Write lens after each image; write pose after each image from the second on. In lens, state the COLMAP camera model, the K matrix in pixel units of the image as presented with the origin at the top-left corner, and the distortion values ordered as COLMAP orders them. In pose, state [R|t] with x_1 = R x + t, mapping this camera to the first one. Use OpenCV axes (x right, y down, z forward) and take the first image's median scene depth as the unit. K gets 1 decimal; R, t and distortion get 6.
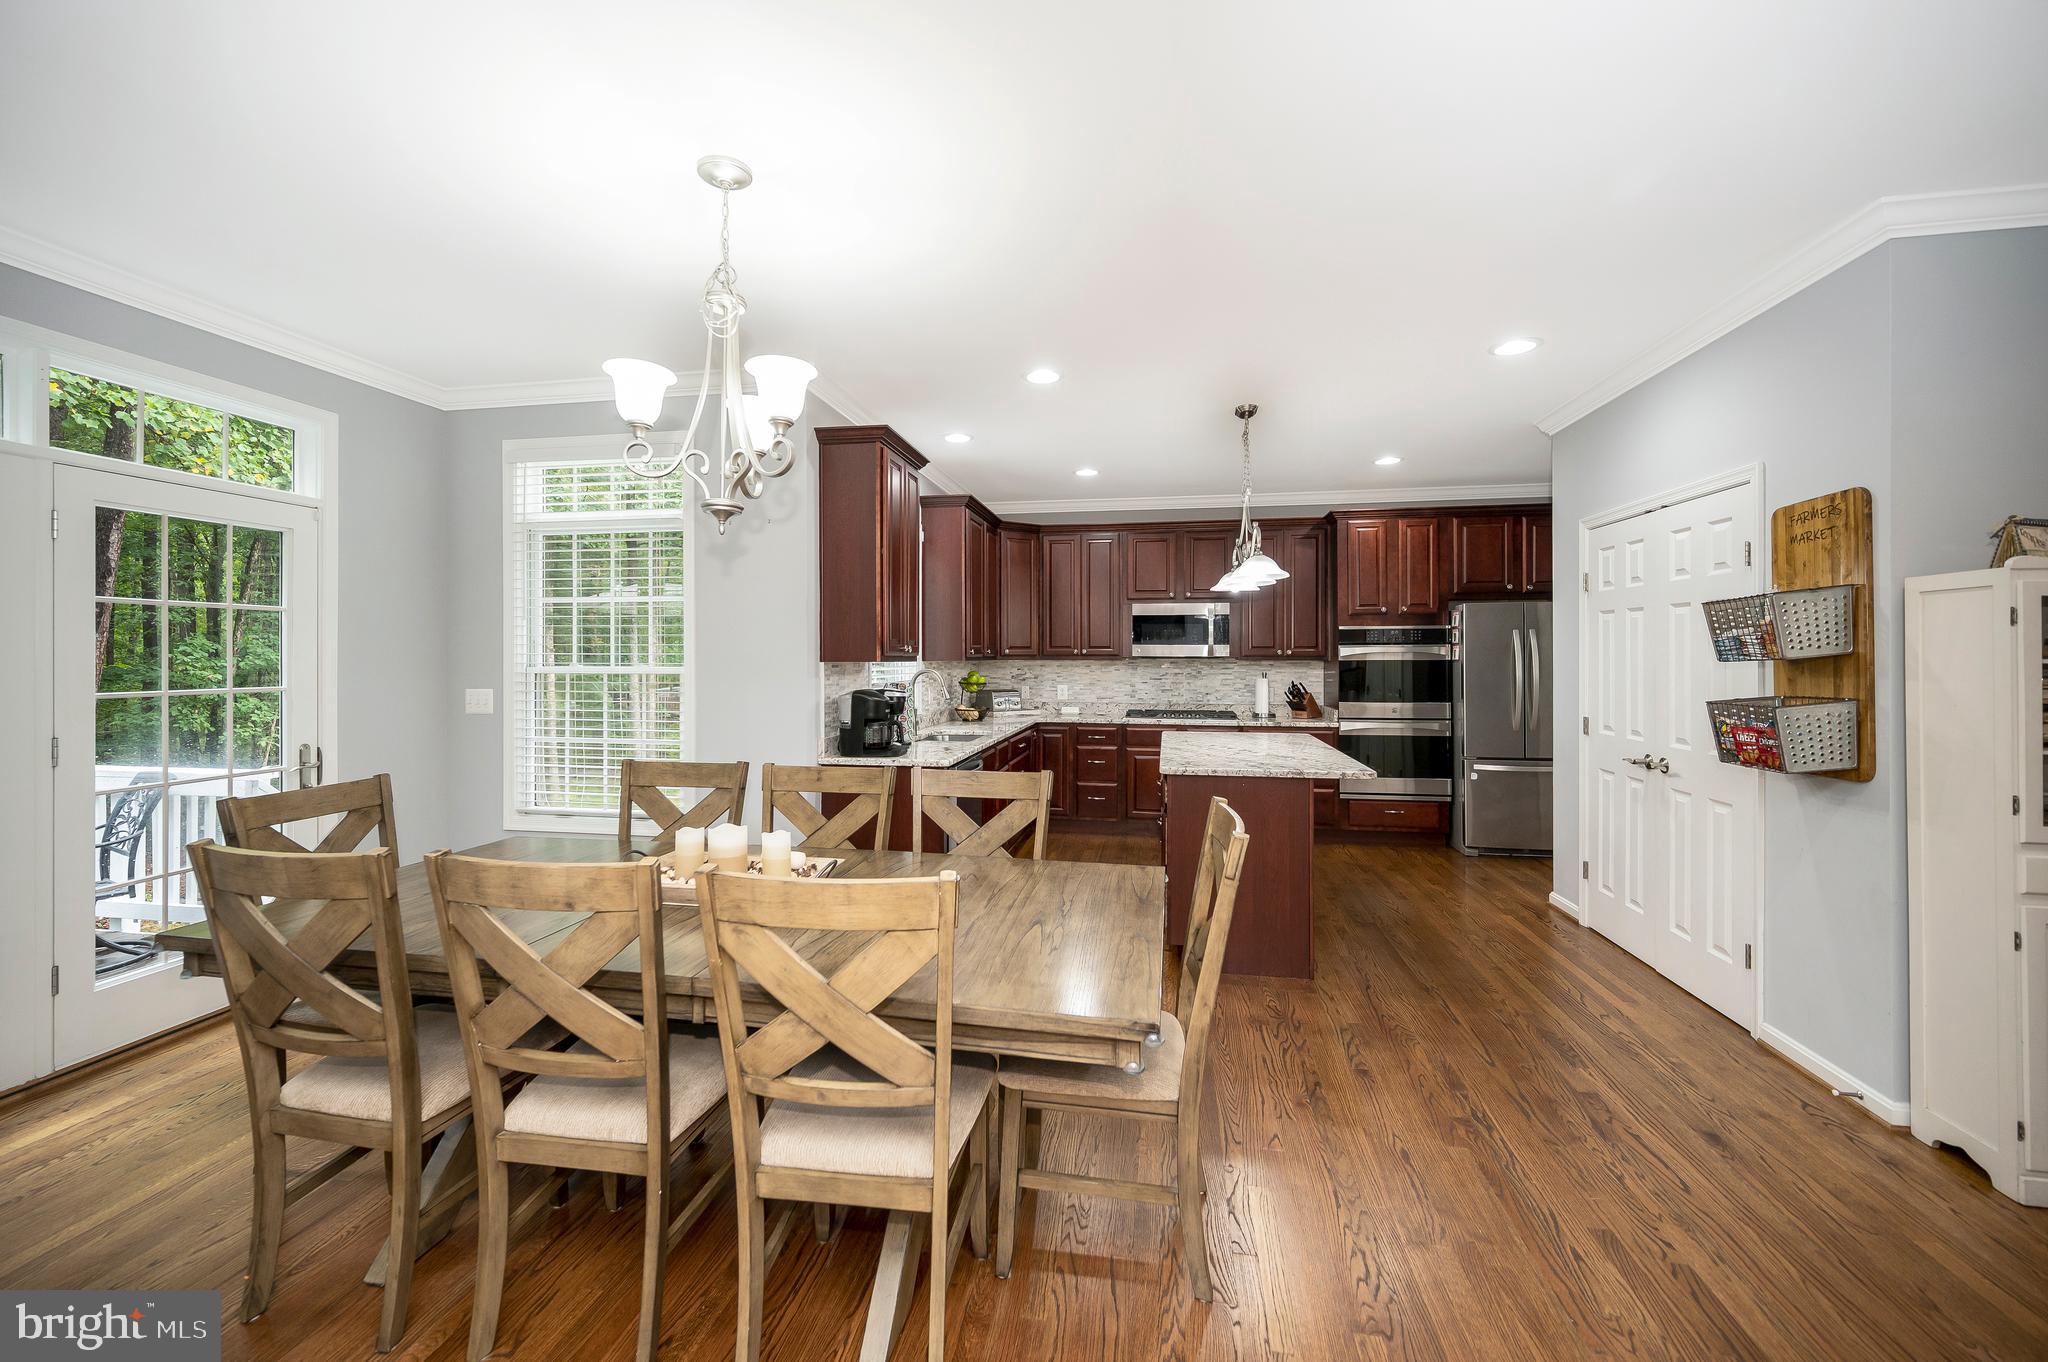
lens RADIAL K [[840.3, 0, 1020.1], [0, 840.3, 621.8], [0, 0, 1]] dist [0.001696, 0.000130]
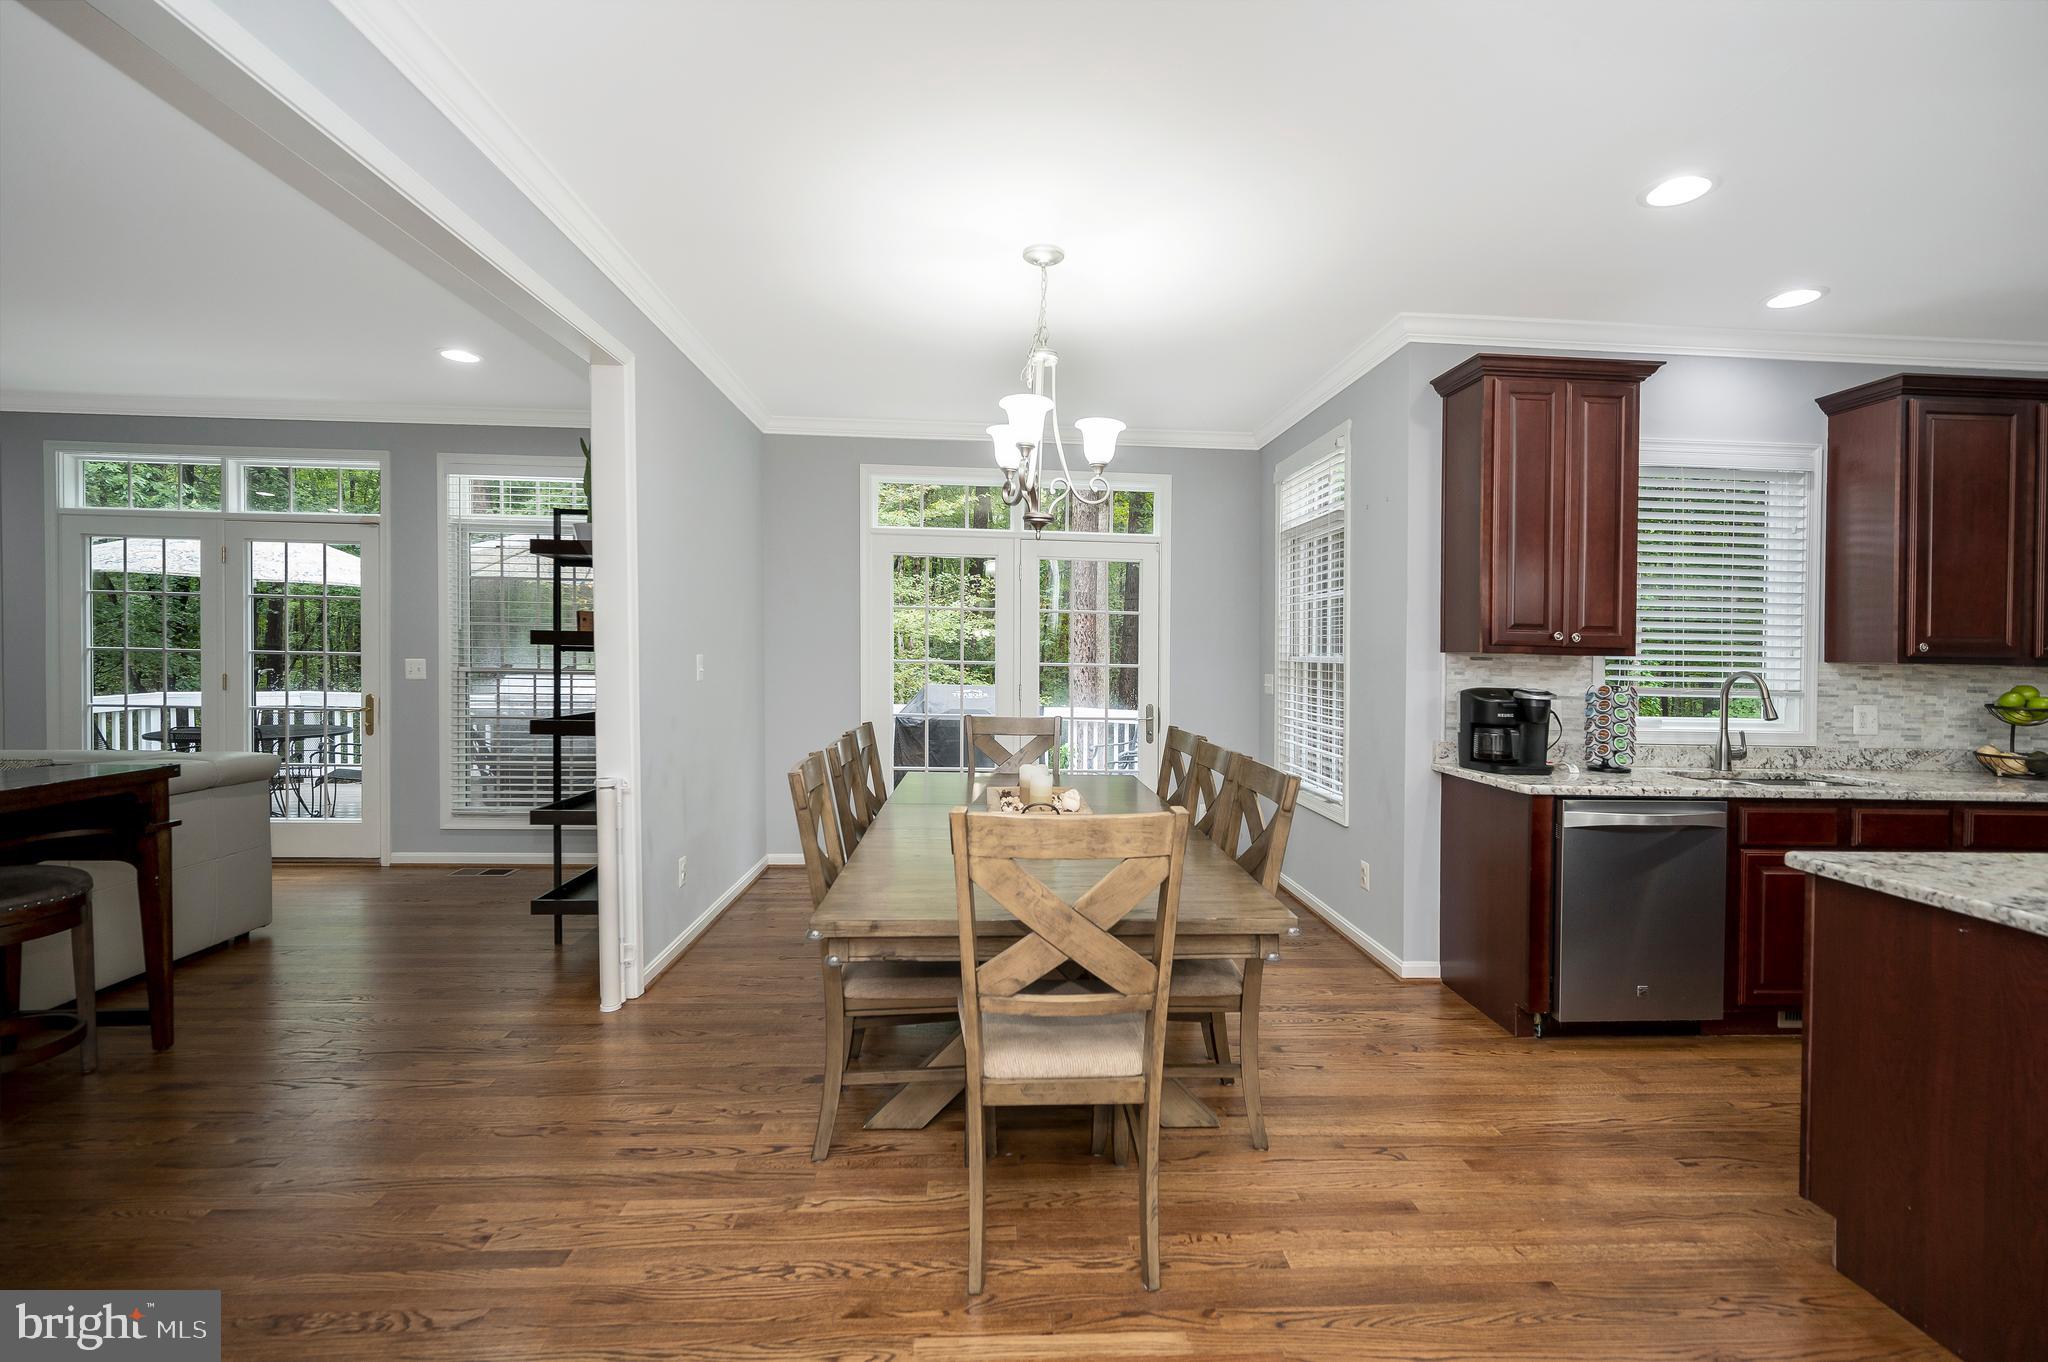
lens RADIAL K [[890.8, 0, 1024.9], [0, 890.8, 671.3], [0, 0, 1]] dist [-0.001054, -0.000324]
pose [[0.227264, 0.025107, -0.973509, 0.366001], [0.018077, 0.999387, 0.029994, 0.021508], [0.973665, -0.024415, 0.226671, 0.257417]]
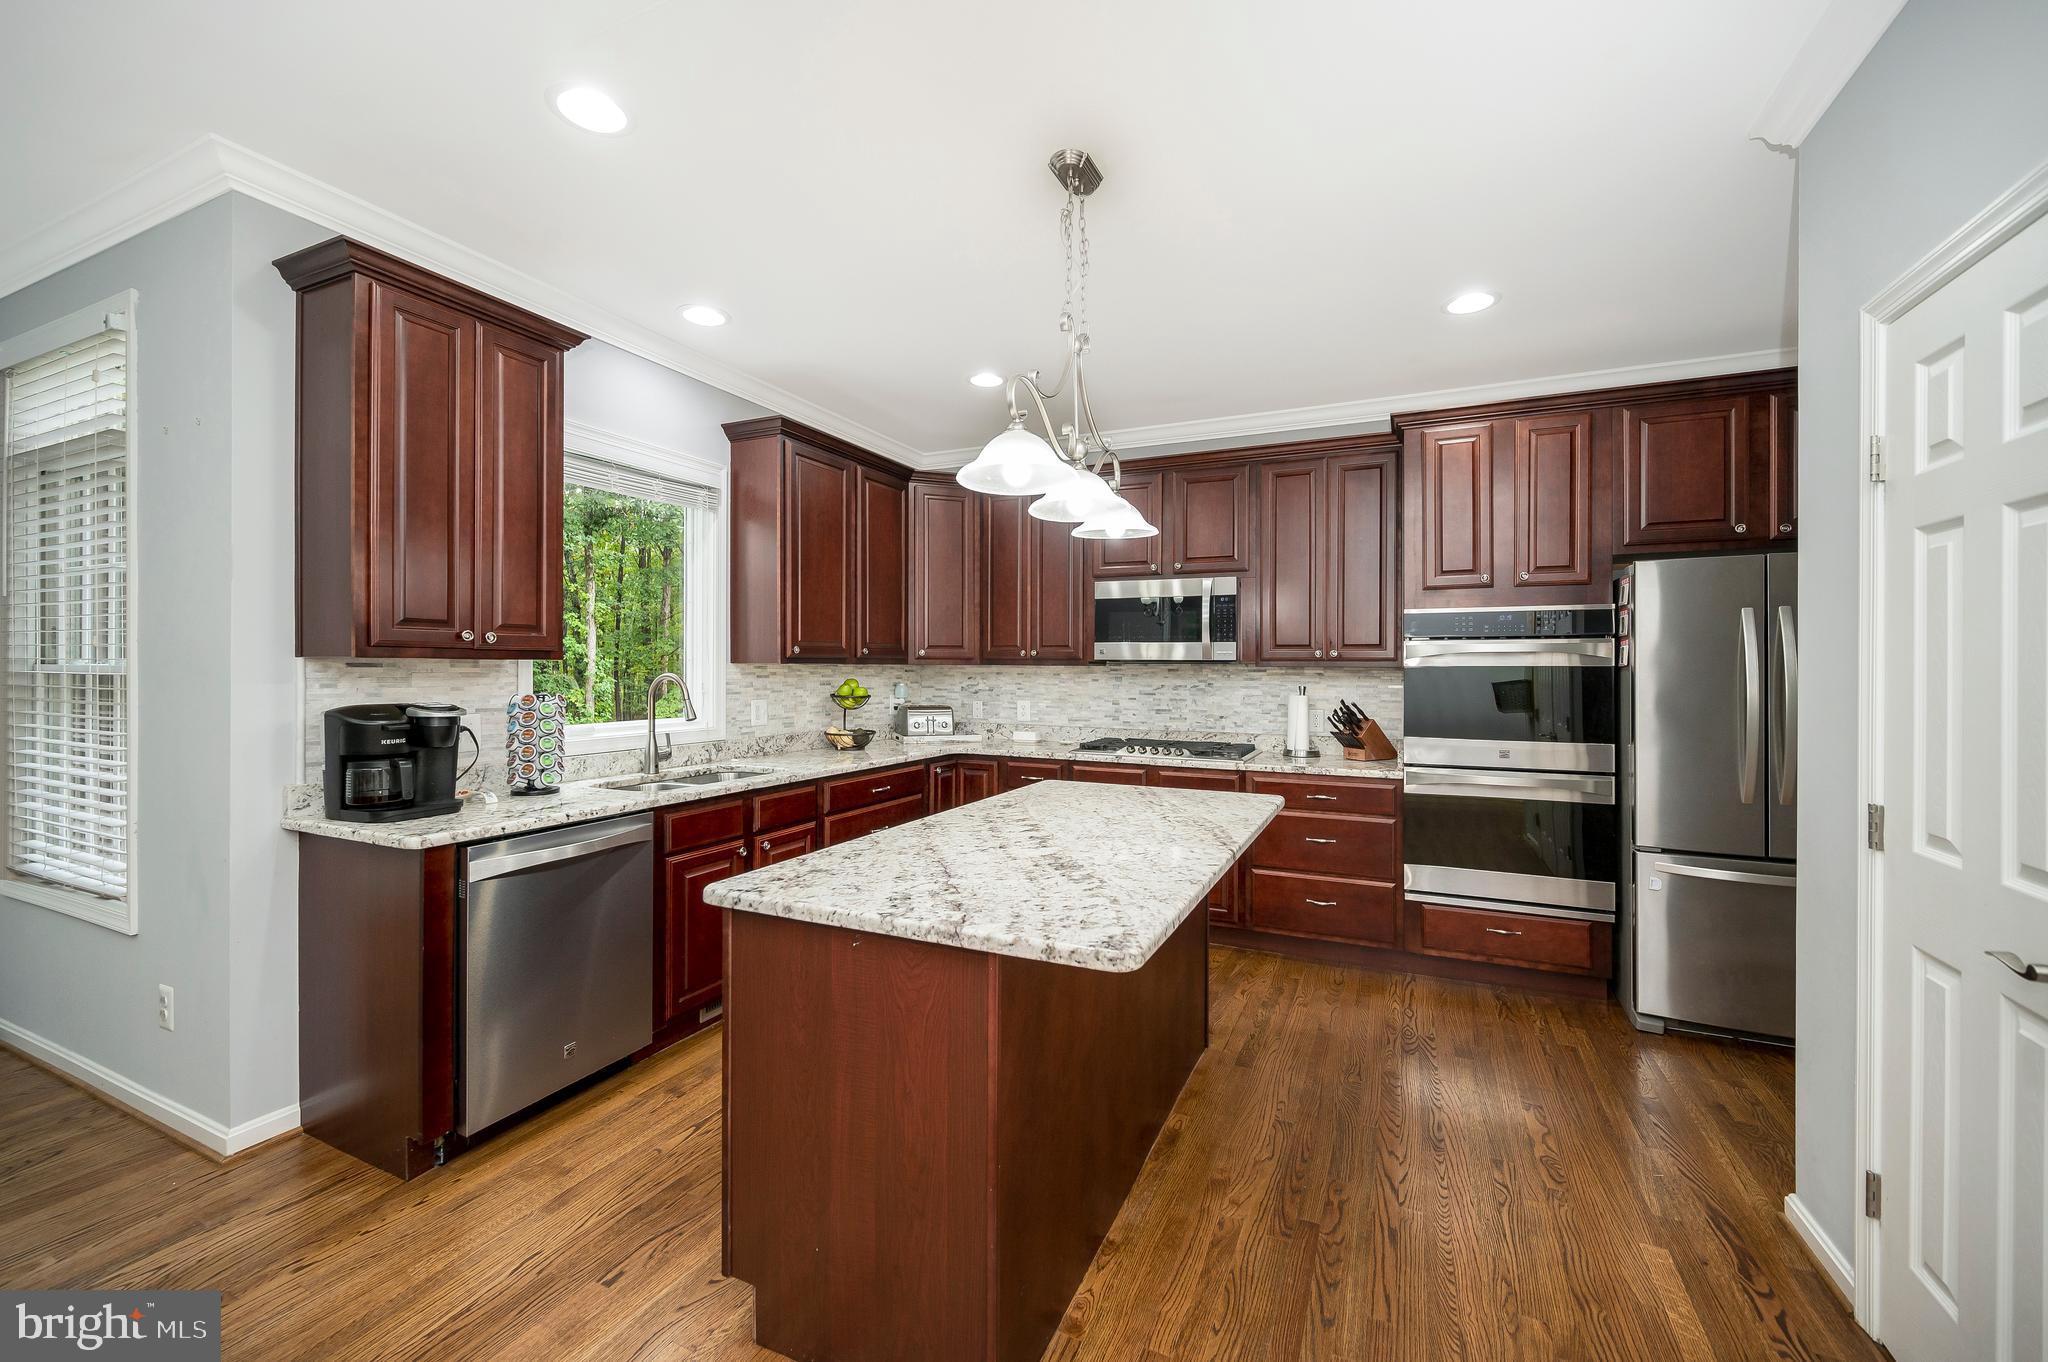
lens RADIAL K [[828.2, 0, 1031.4], [0, 828.2, 637.9], [0, 0, 1]] dist [-0.002197, -0.000268]
pose [[0.967363, -0.003650, -0.253369, 0.278348], [0.004506, 0.999986, 0.002798, 0.023477], [0.253355, -0.003848, 0.967366, 0.377167]]
